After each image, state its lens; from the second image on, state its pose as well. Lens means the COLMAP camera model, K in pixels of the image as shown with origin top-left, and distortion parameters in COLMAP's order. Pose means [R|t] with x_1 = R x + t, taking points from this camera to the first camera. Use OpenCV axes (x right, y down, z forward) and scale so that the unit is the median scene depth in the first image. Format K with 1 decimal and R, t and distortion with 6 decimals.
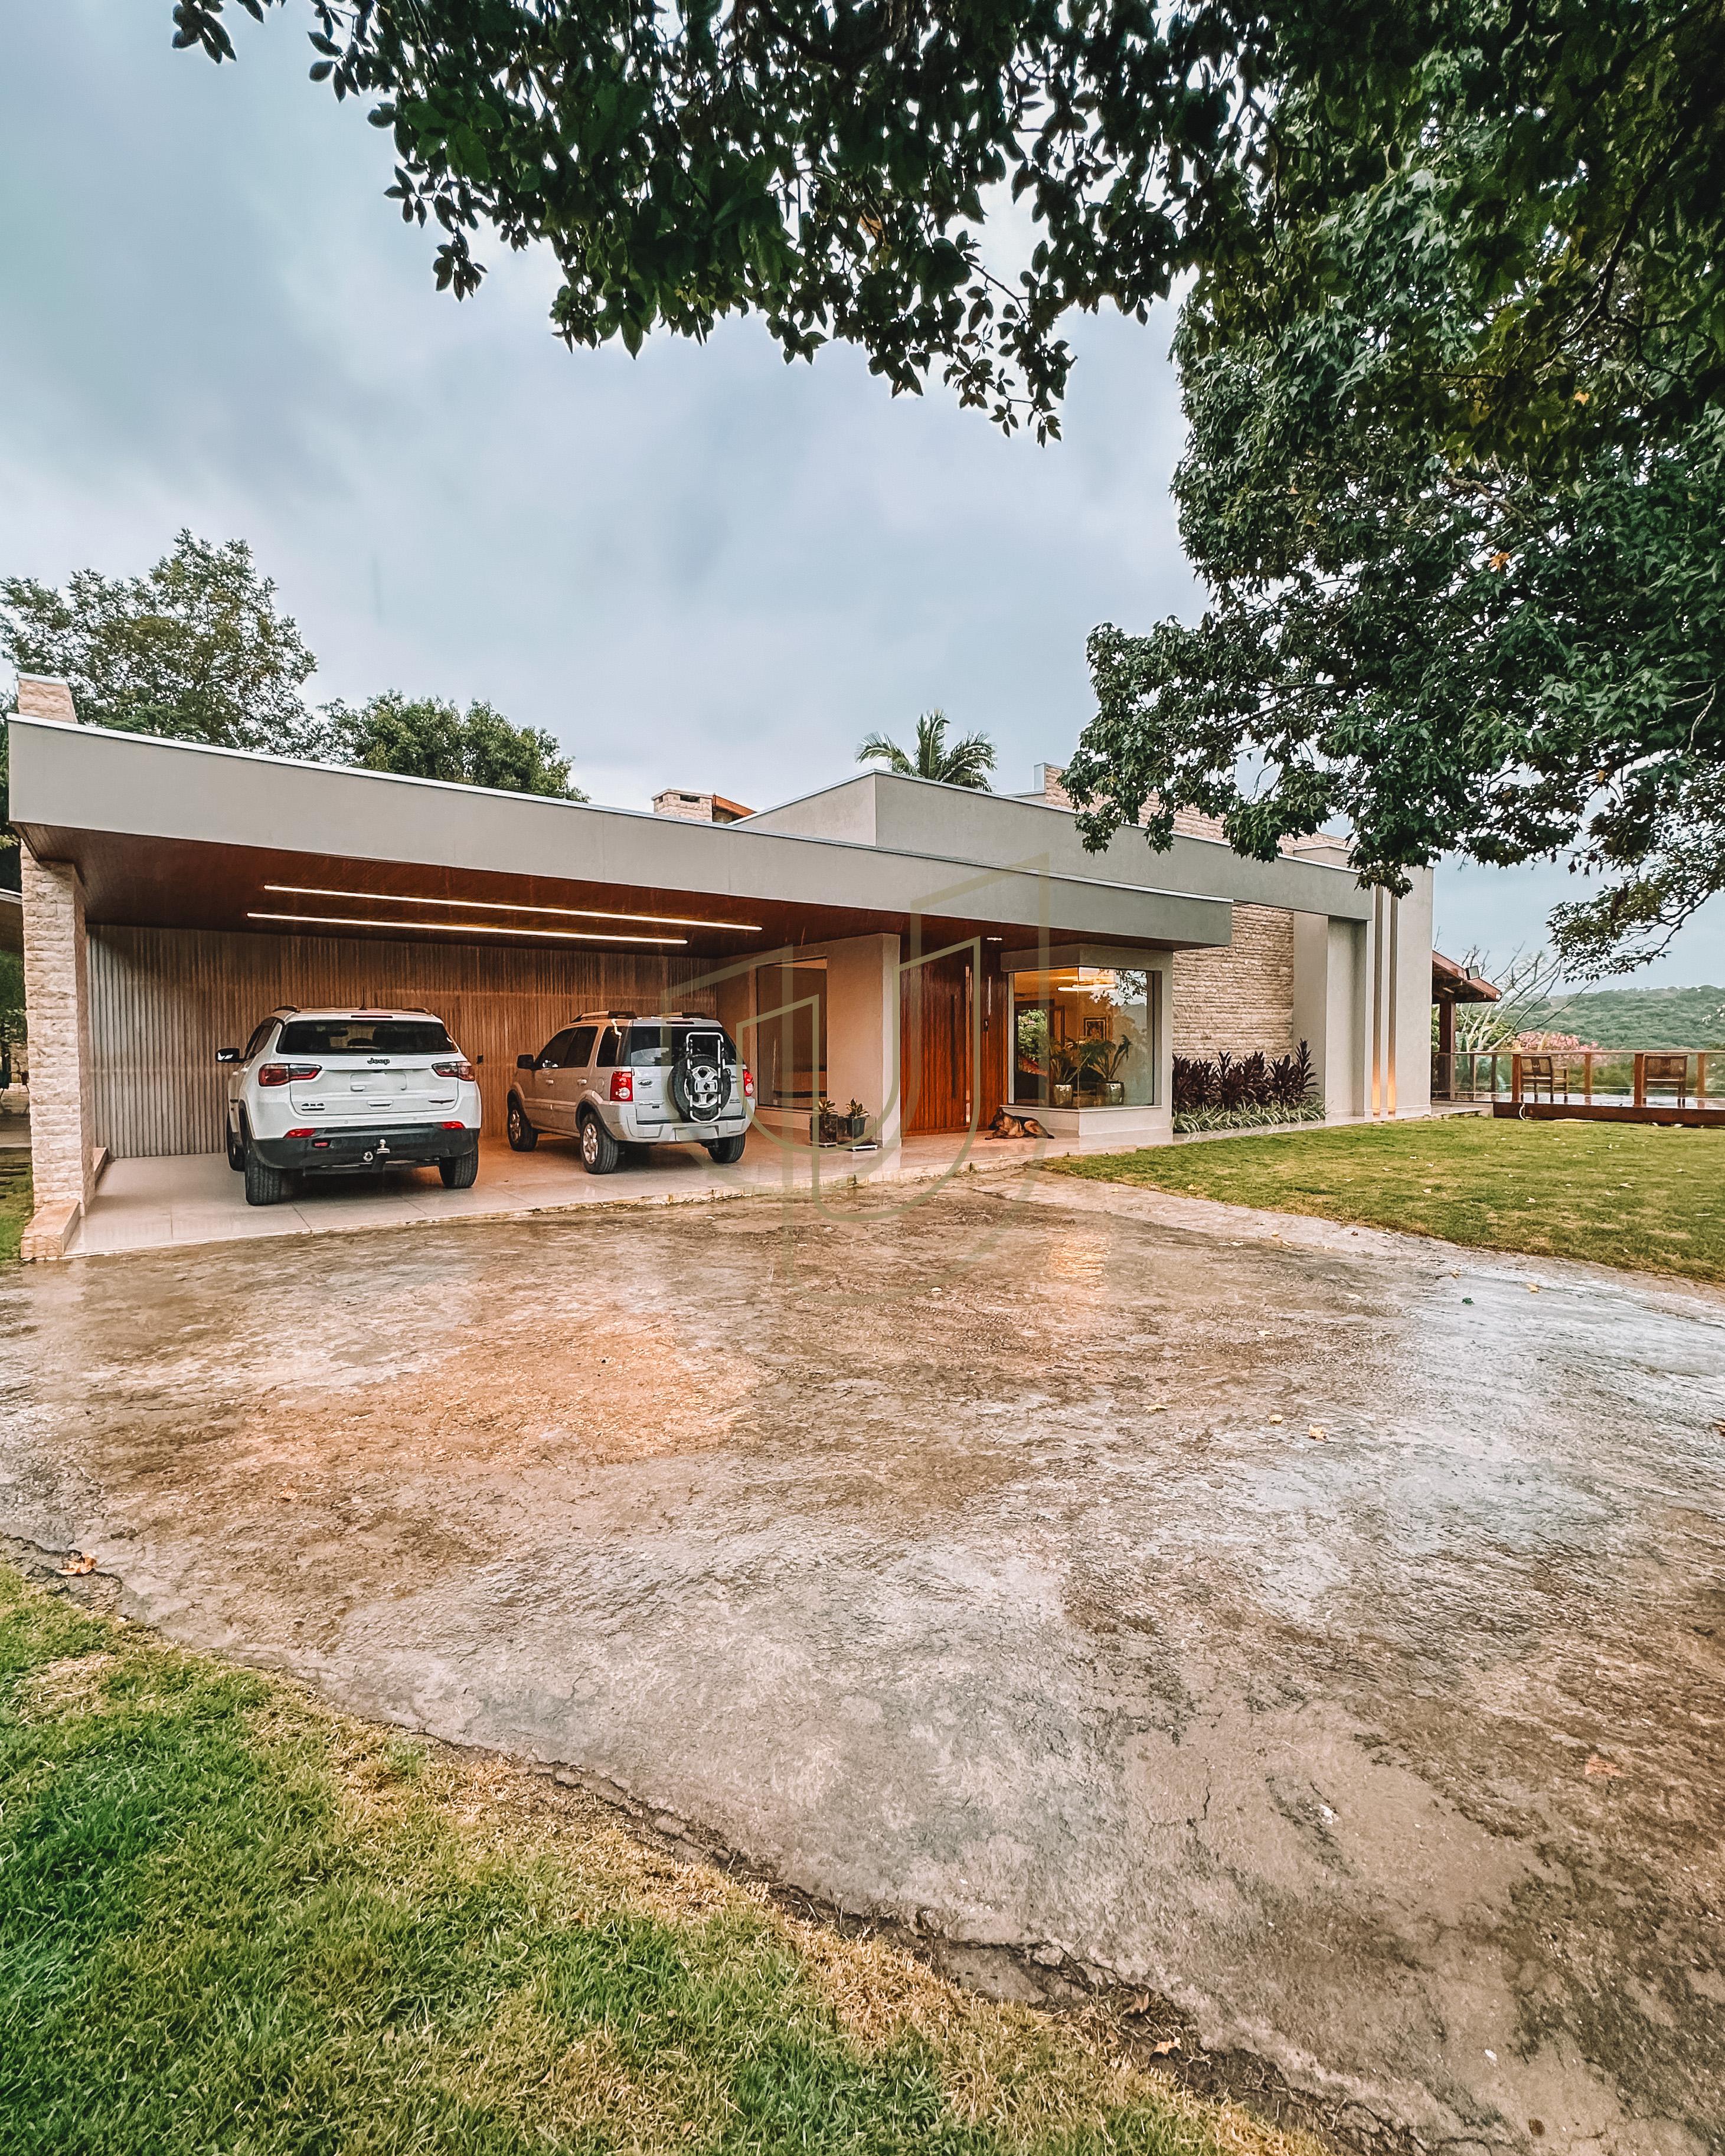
lens RADIAL K [[934.5, 0, 876.9], [0, 934.5, 1075.1], [0, 0, 1]] dist [-0.001069, -0.000209]
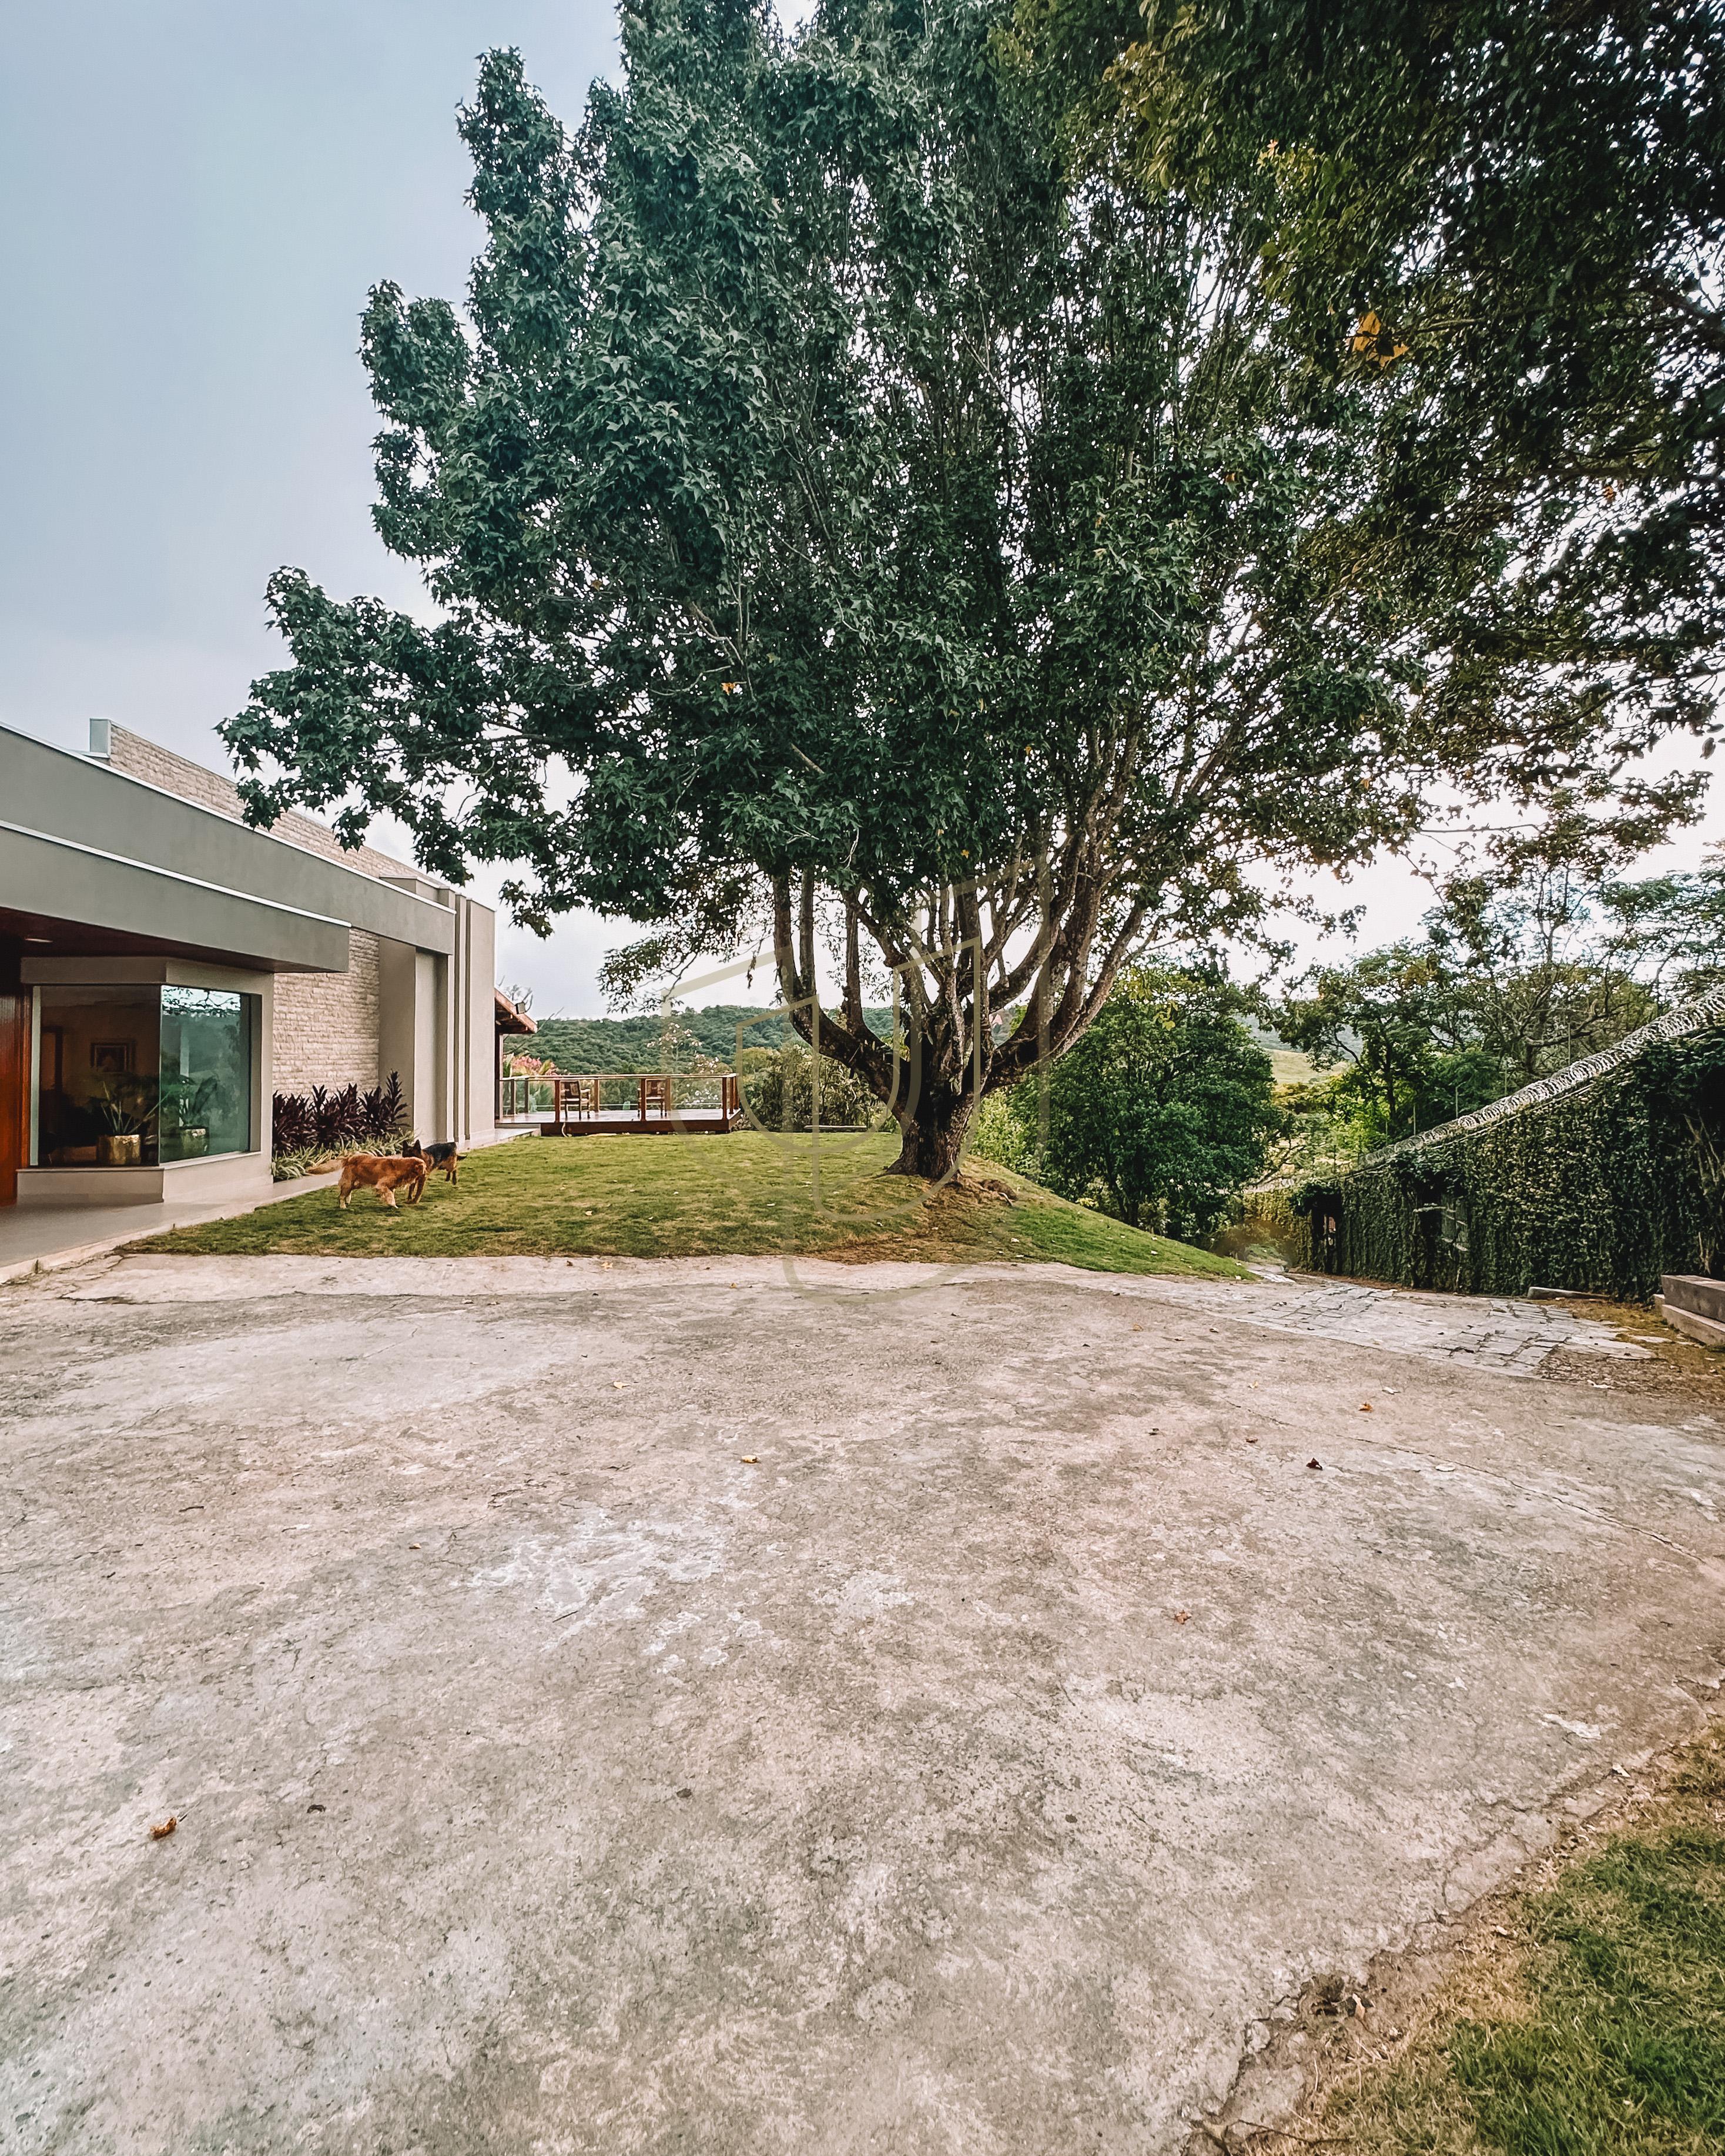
lens RADIAL K [[929.6, 0, 861.4], [0, 929.6, 1066.2], [0, 0, 1]] dist [-0.002027, 0.000018]
pose [[0.560469, -0.001722, 0.828174, -0.091679], [0.029082, 0.999422, -0.017602, -0.014246], [-0.827665, 0.033950, 0.560195, 0.073704]]
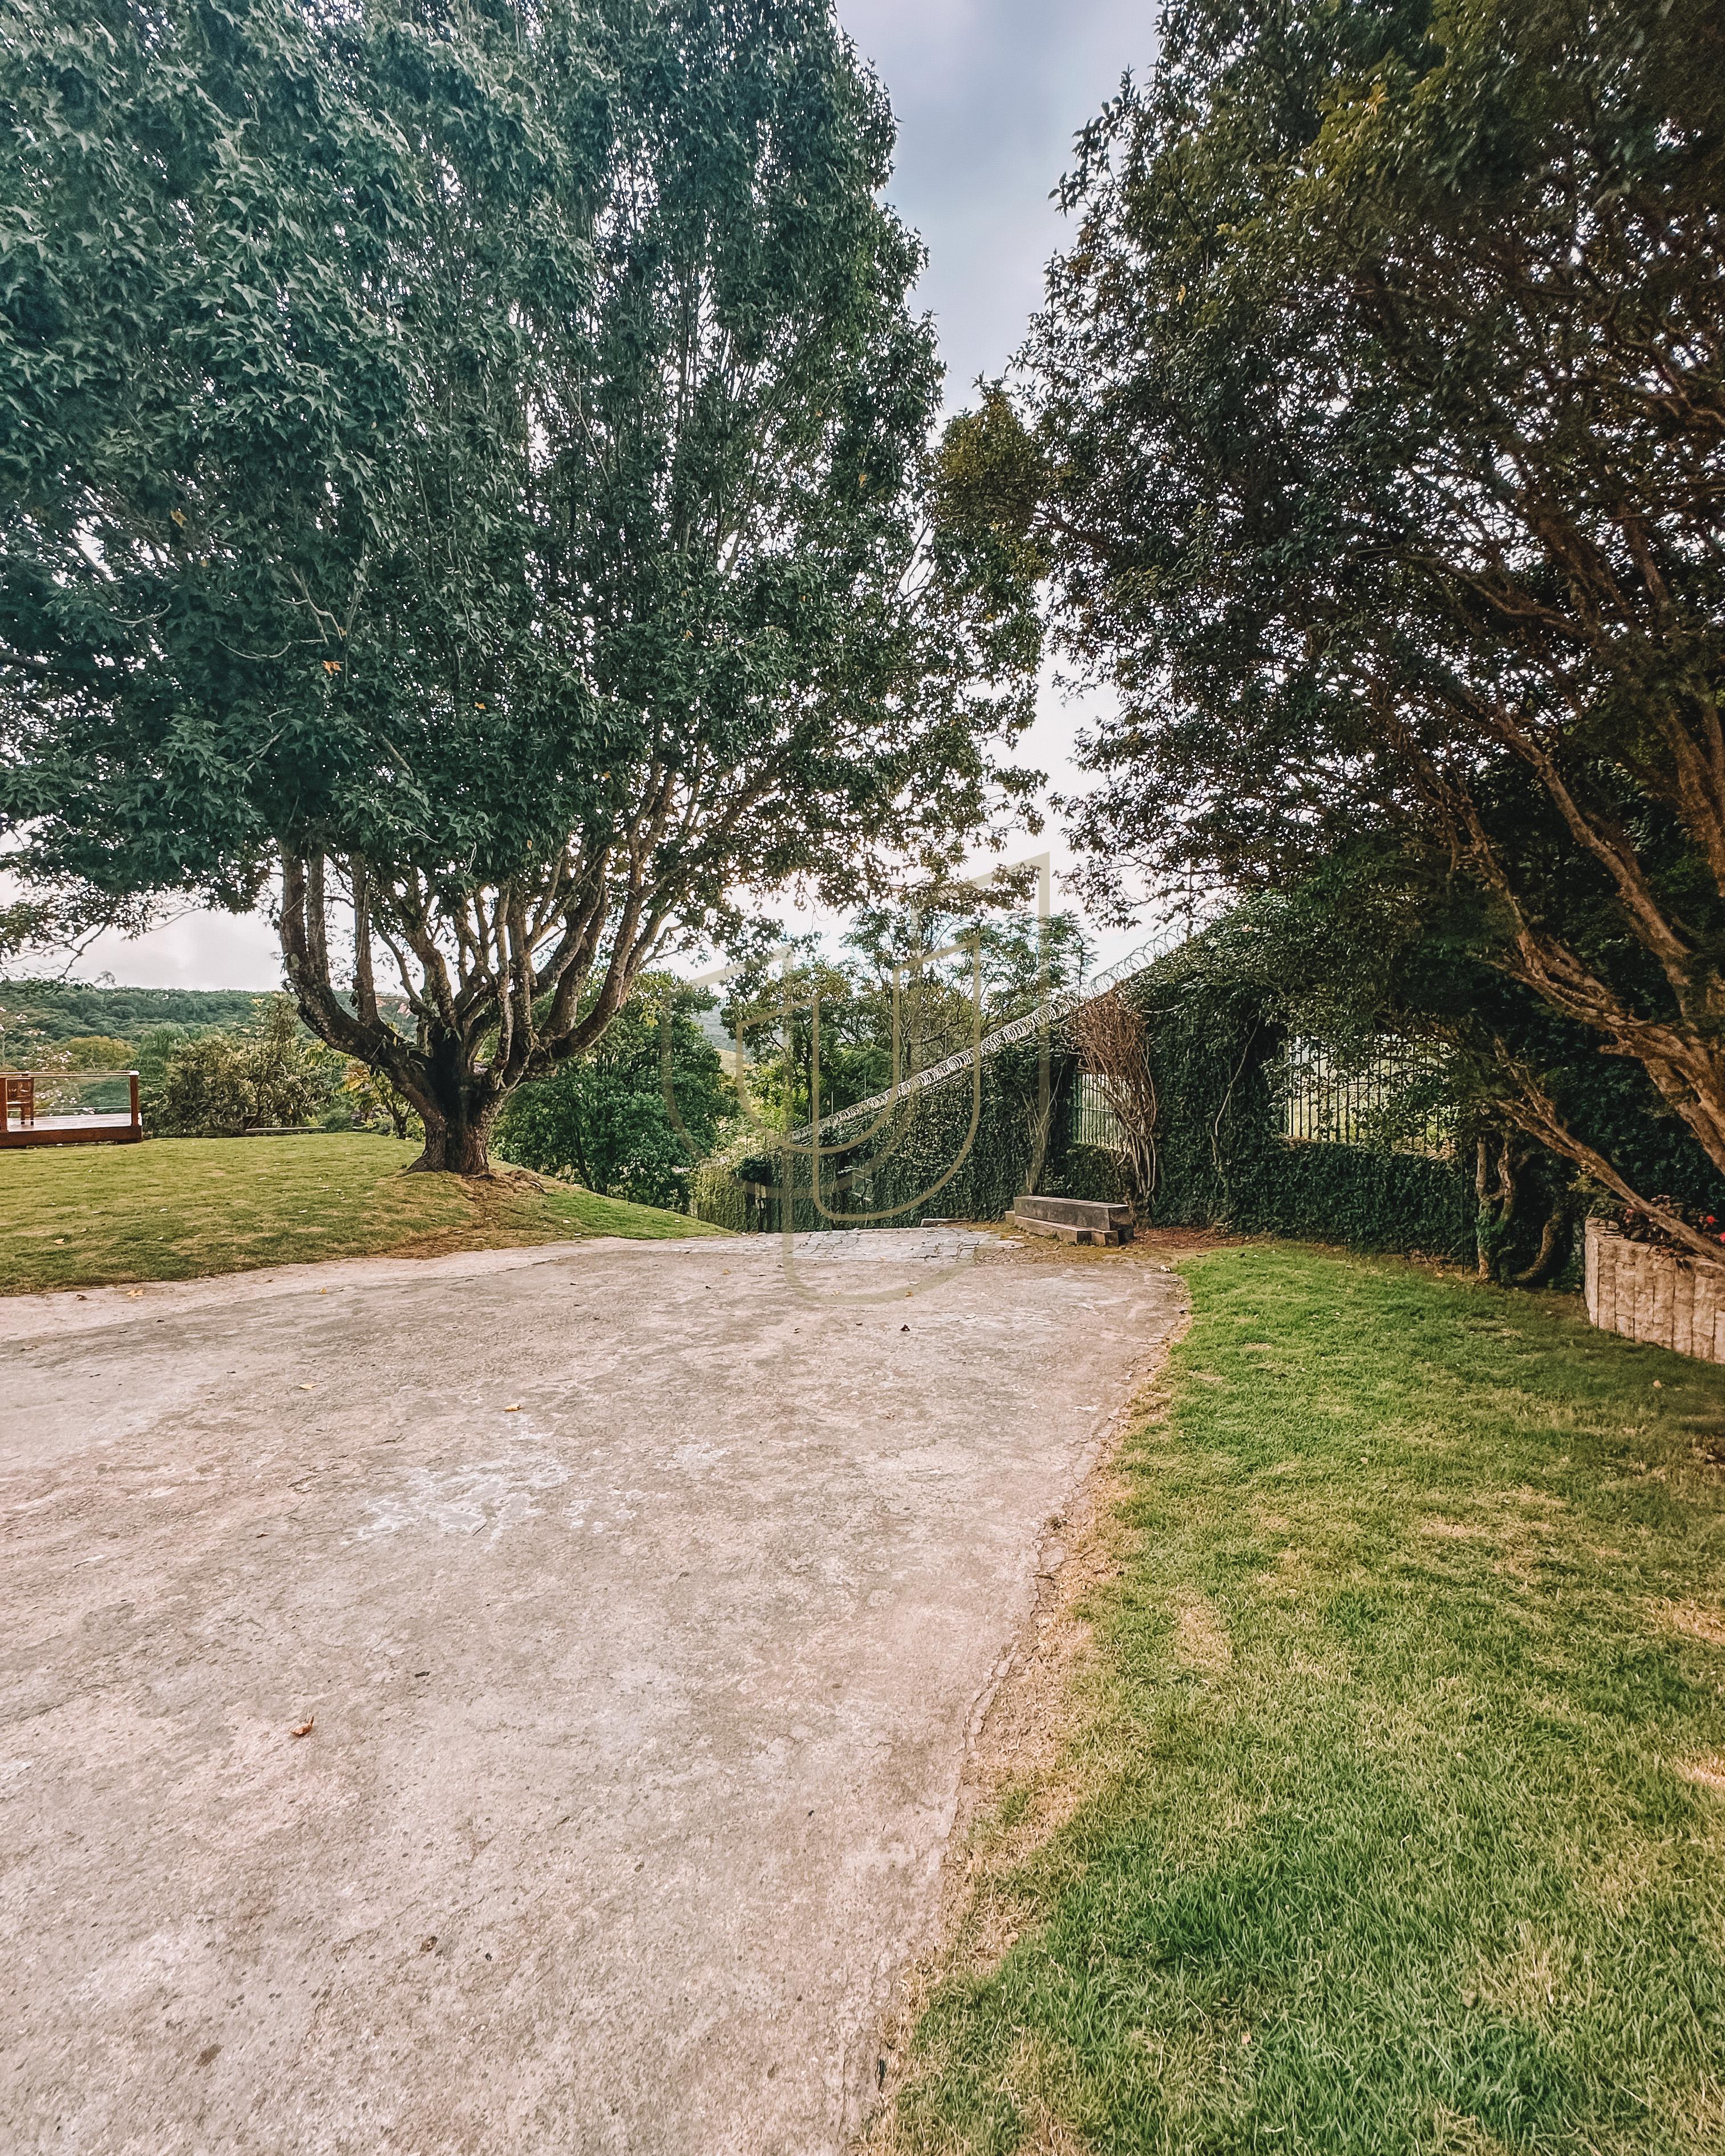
lens RADIAL K [[884.8, 0, 859.2], [0, 884.8, 1117.8], [0, 0, 1]] dist [0.000623, -0.000044]
pose [[0.001203, -0.068584, 0.997645, -0.176254], [0.036275, 0.996992, 0.068495, -0.019022], [-0.999341, 0.036107, 0.003688, 0.135327]]
